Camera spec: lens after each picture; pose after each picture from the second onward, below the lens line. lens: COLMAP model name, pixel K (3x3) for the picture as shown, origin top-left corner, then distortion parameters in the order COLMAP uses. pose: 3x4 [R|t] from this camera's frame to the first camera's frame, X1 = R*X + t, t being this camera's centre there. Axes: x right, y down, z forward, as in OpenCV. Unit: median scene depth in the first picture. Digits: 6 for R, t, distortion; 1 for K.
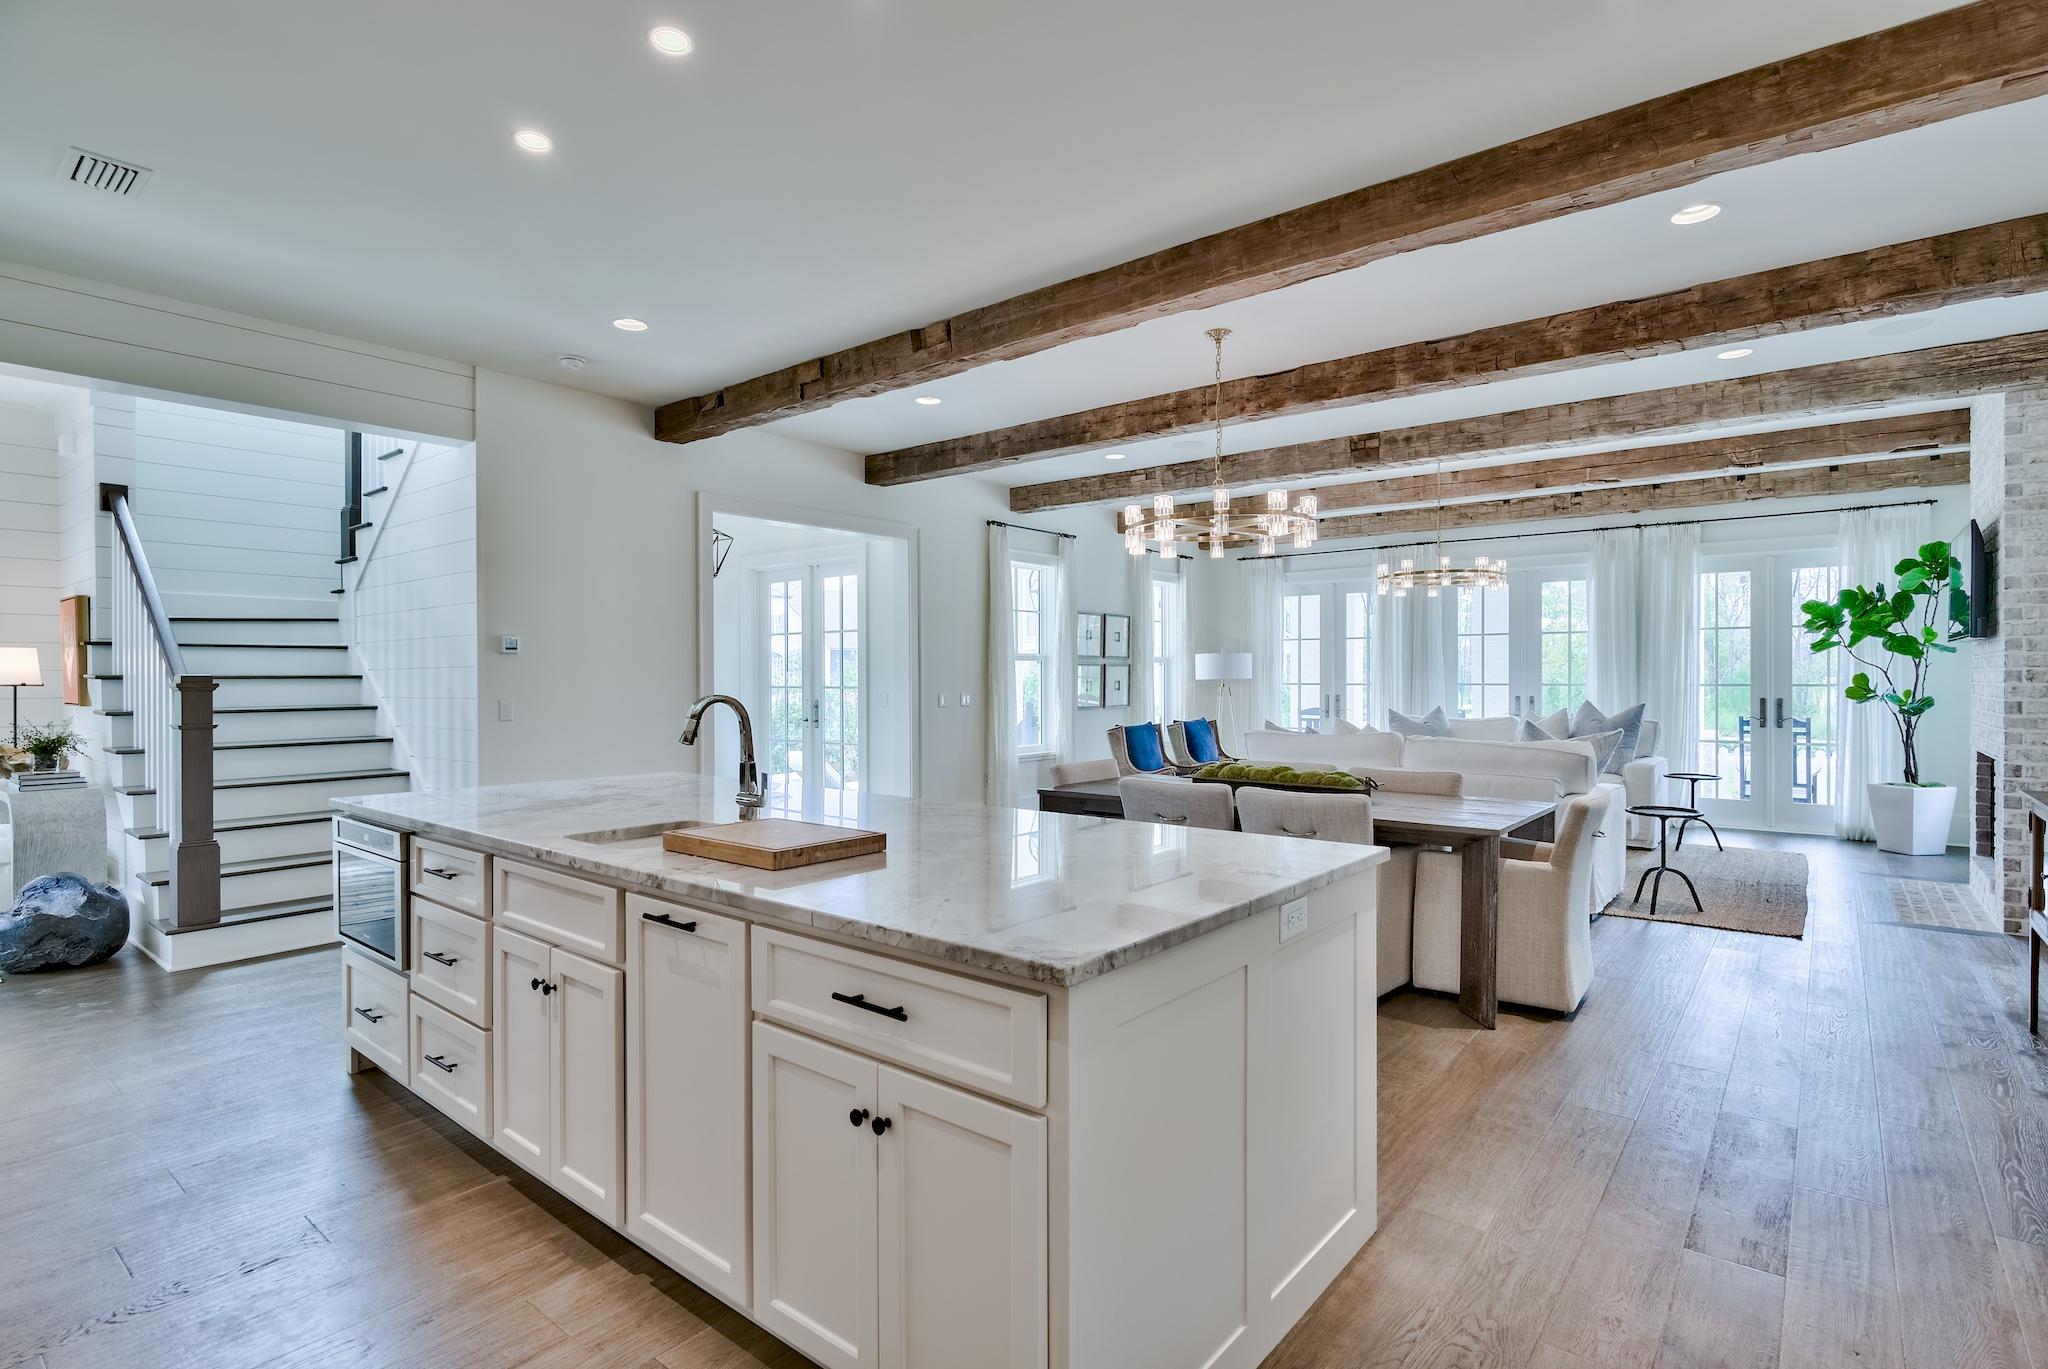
lens RADIAL K [[998.8, 0, 1003.1], [0, 998.8, 679.7], [0, 0, 1]] dist [-0.008720, 0.000379]
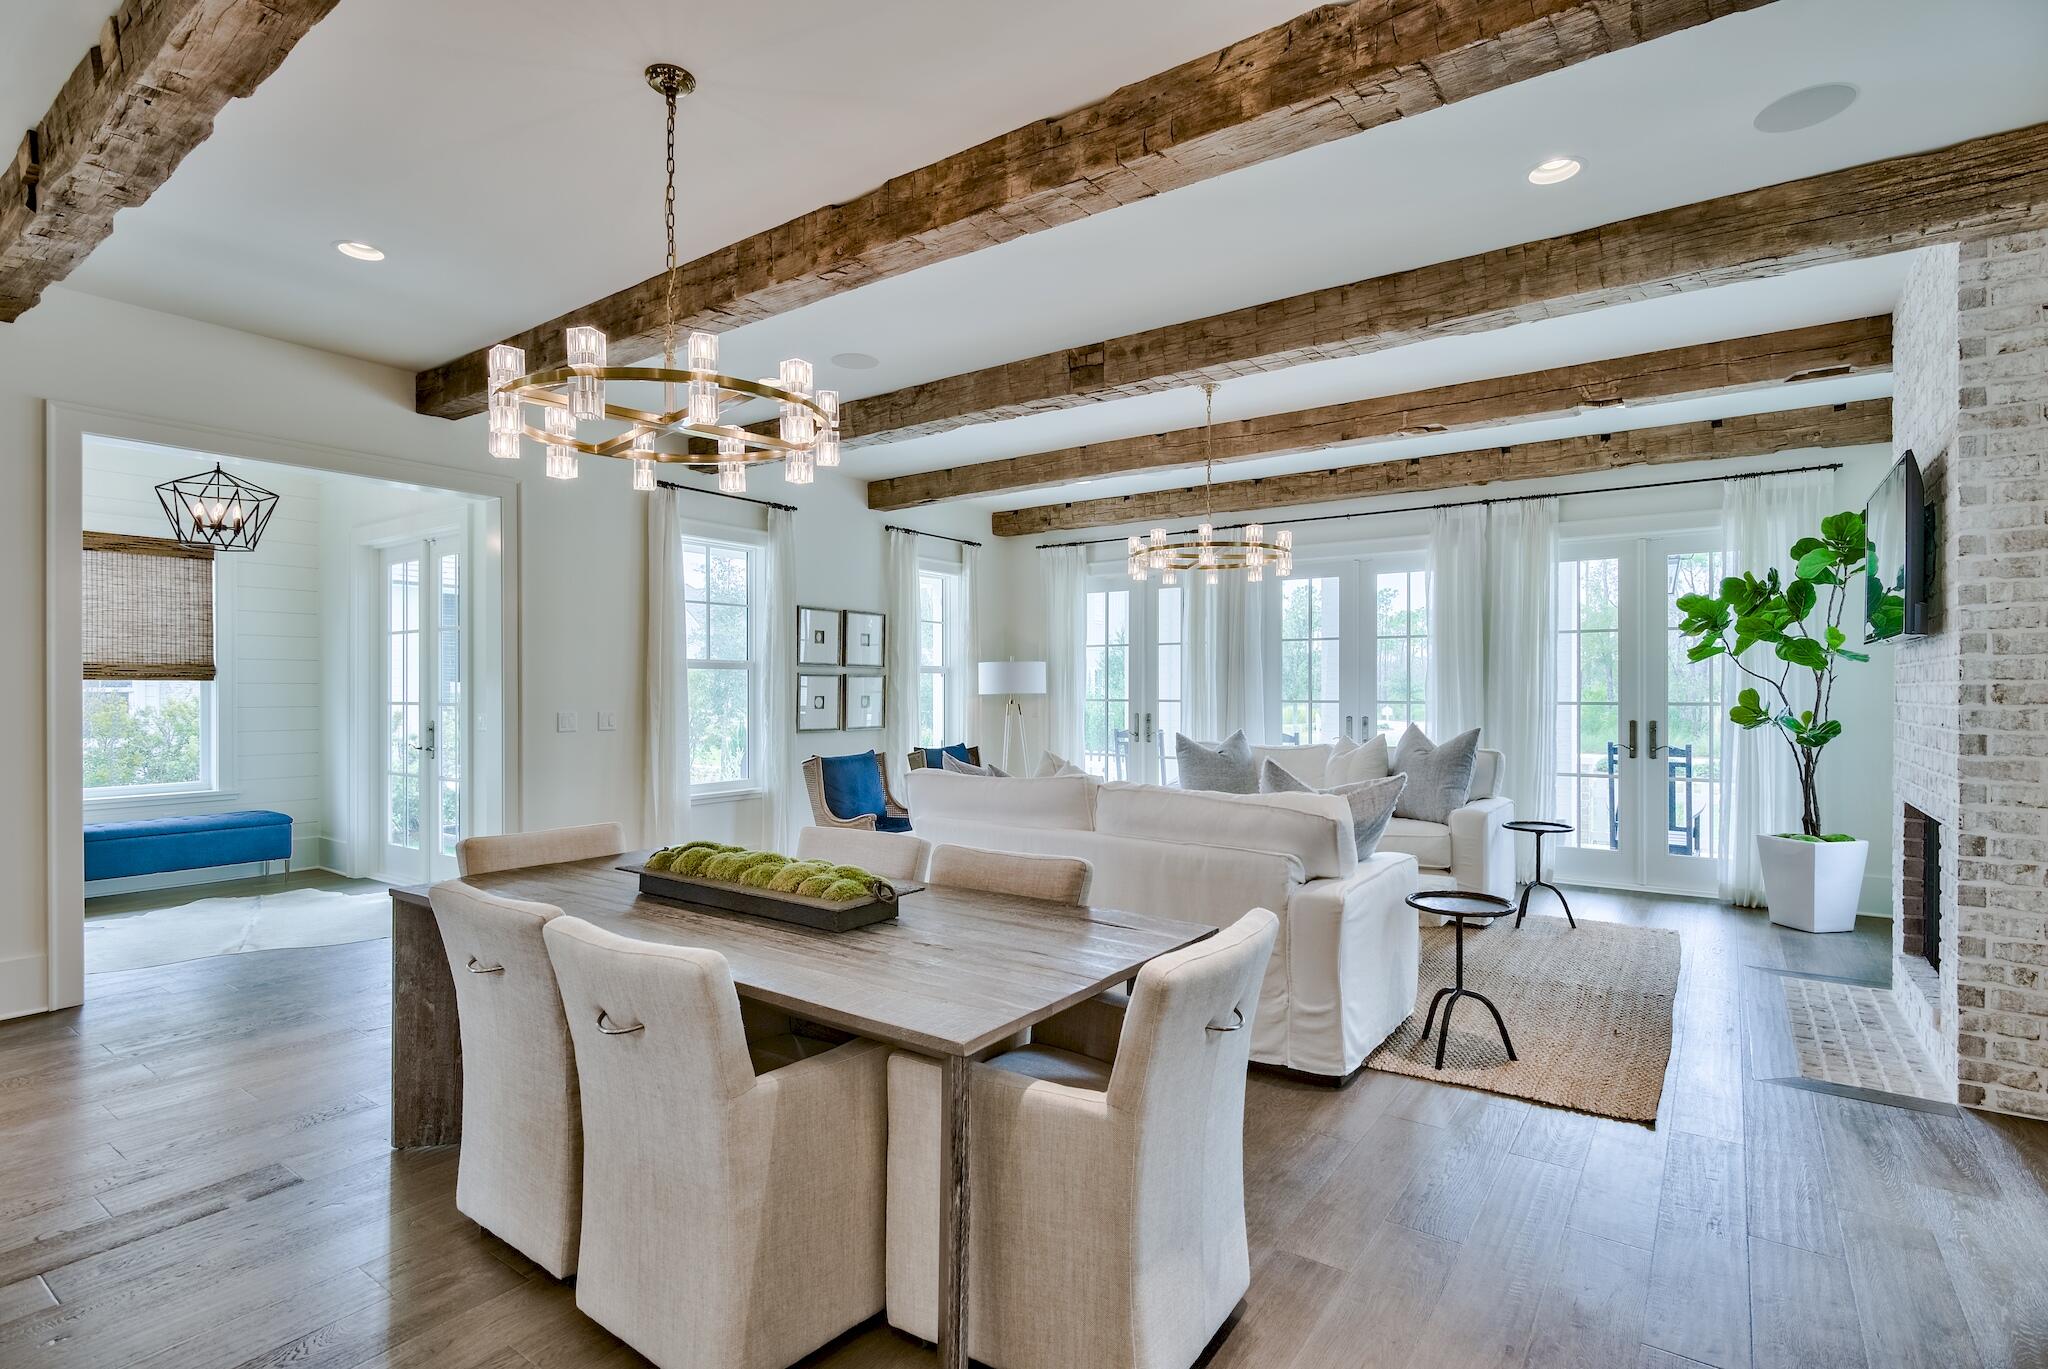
lens RADIAL K [[998.8, 0, 1040.8], [0, 998.8, 688.1], [0, 0, 1]] dist [-0.008720, 0.000379]
pose [[0.995910, 0.003433, 0.090288, 0.268101], [-0.002951, 0.999981, -0.005481, -0.001600], [-0.090305, 0.005192, 0.995901, 0.305263]]
